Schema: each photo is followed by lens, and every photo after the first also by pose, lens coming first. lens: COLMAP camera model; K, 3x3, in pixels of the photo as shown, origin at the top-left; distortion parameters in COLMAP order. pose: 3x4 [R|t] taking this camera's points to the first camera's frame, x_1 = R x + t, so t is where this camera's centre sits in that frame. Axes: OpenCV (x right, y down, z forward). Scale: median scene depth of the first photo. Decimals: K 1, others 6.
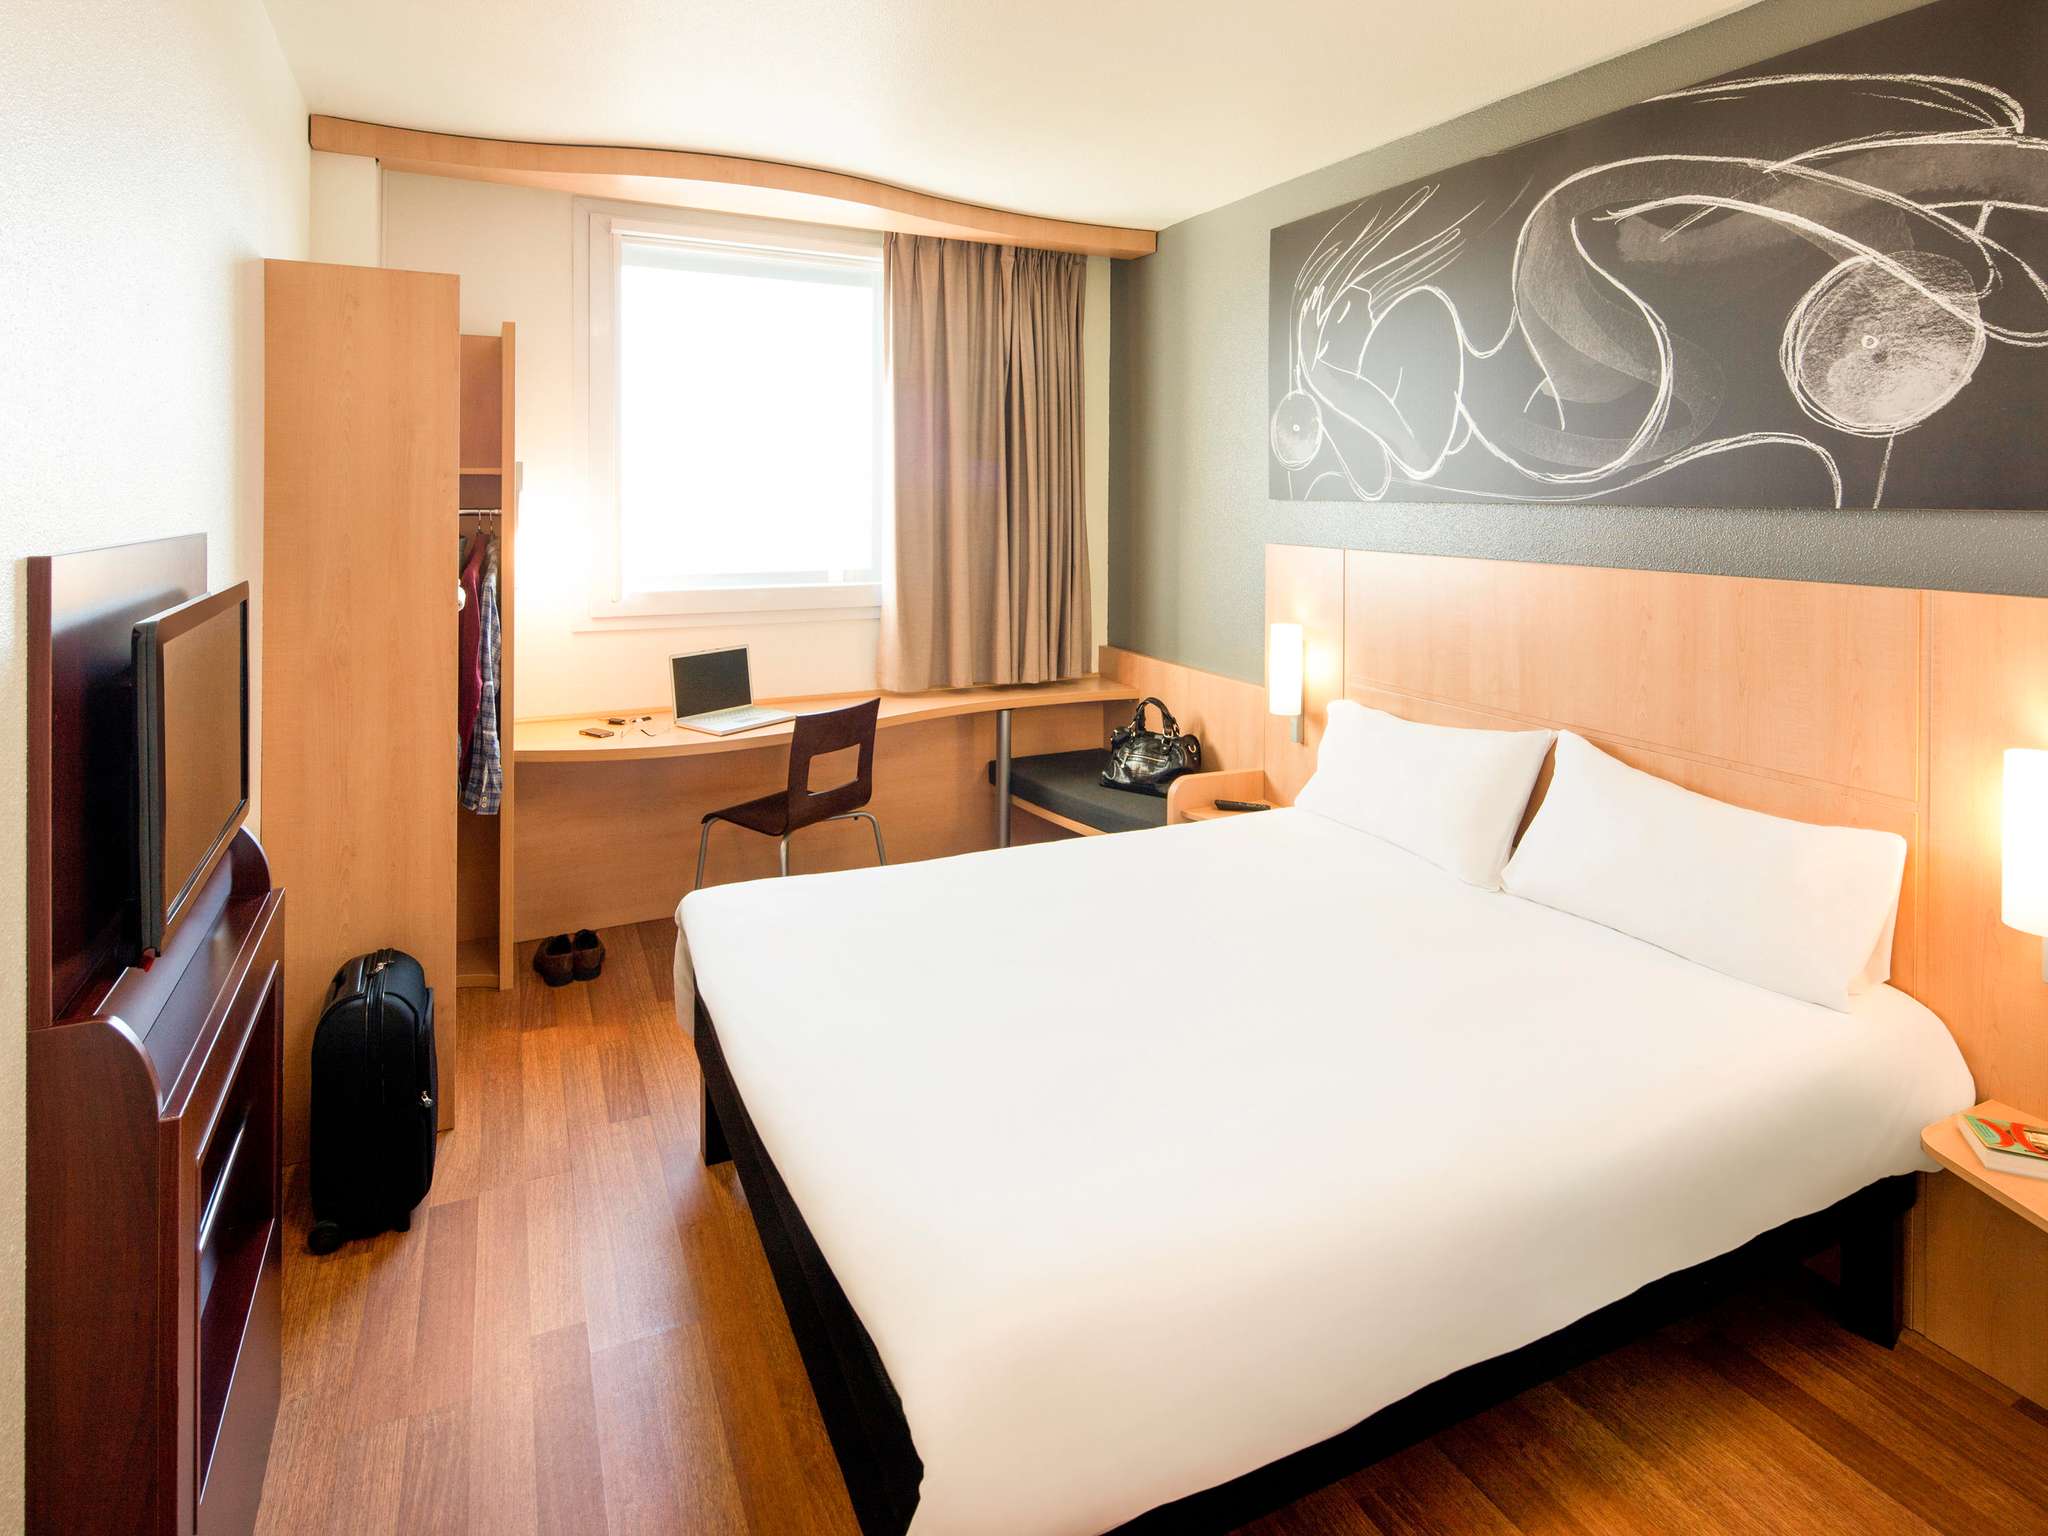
lens RADIAL K [[1068.6, 0, 1028.7], [0, 1068.6, 504.9], [0, 0, 1]] dist [-0.049454, 0.000455]
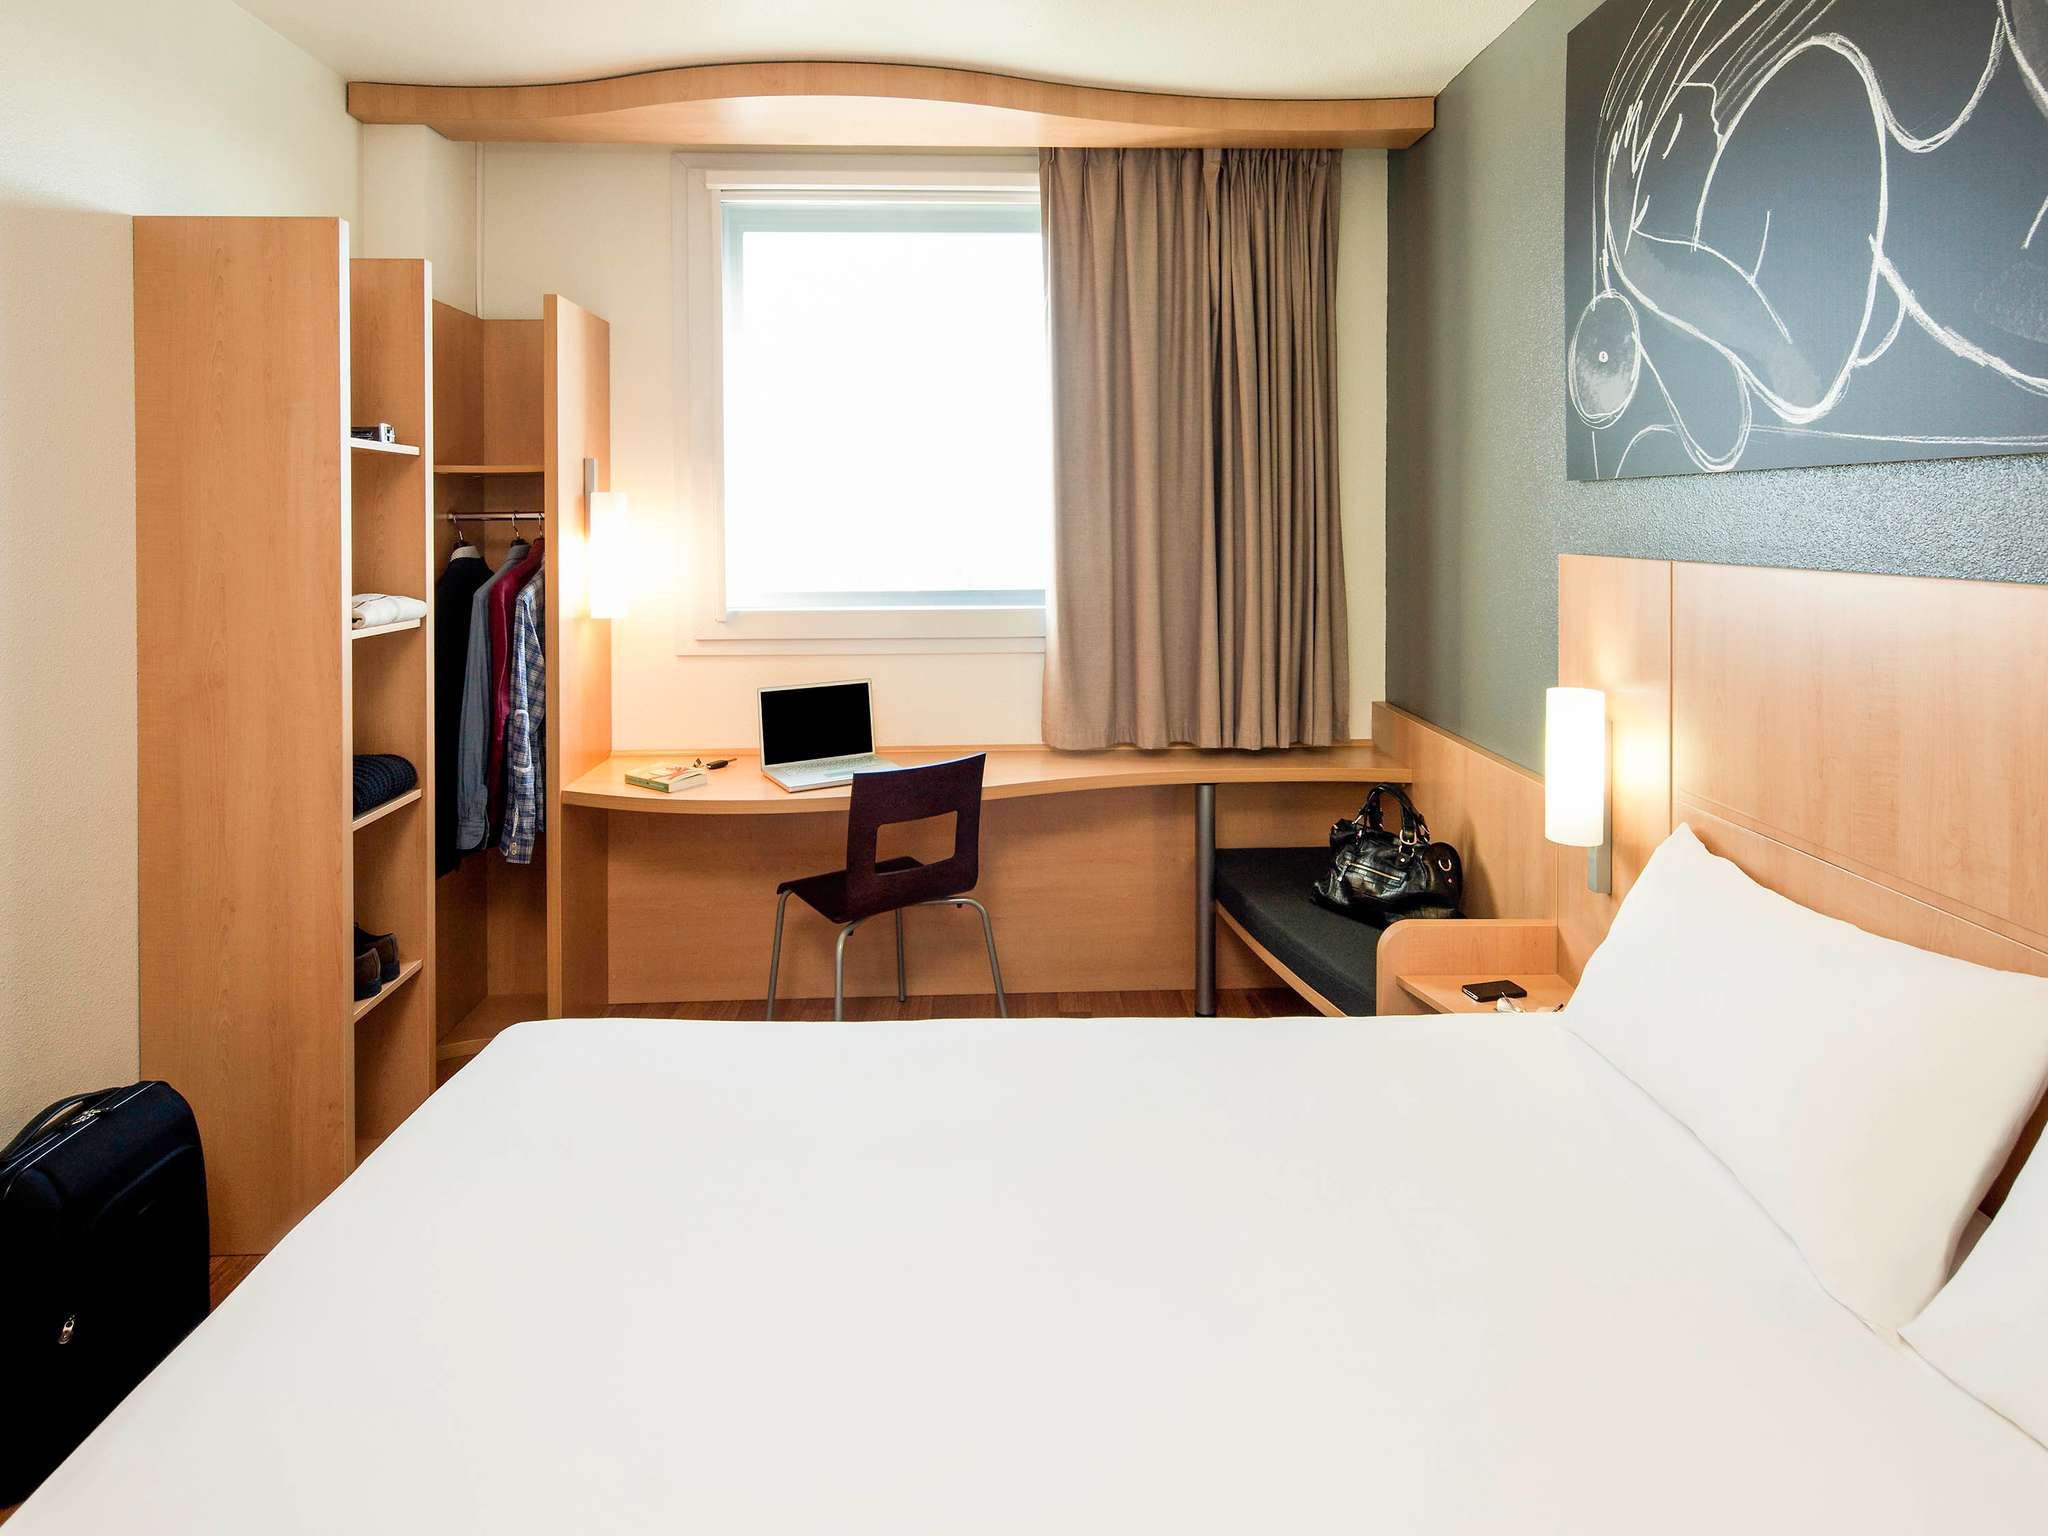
lens RADIAL K [[1103.3, 0, 1019.6], [0, 1103.3, 546.9], [0, 0, 1]] dist [-0.020126, 0.000393]
pose [[0.908485, -0.001651, -0.417913, 0.259678], [0.008217, 0.999869, 0.013912, 0.026755], [0.417836, -0.016072, 0.908380, 0.384382]]
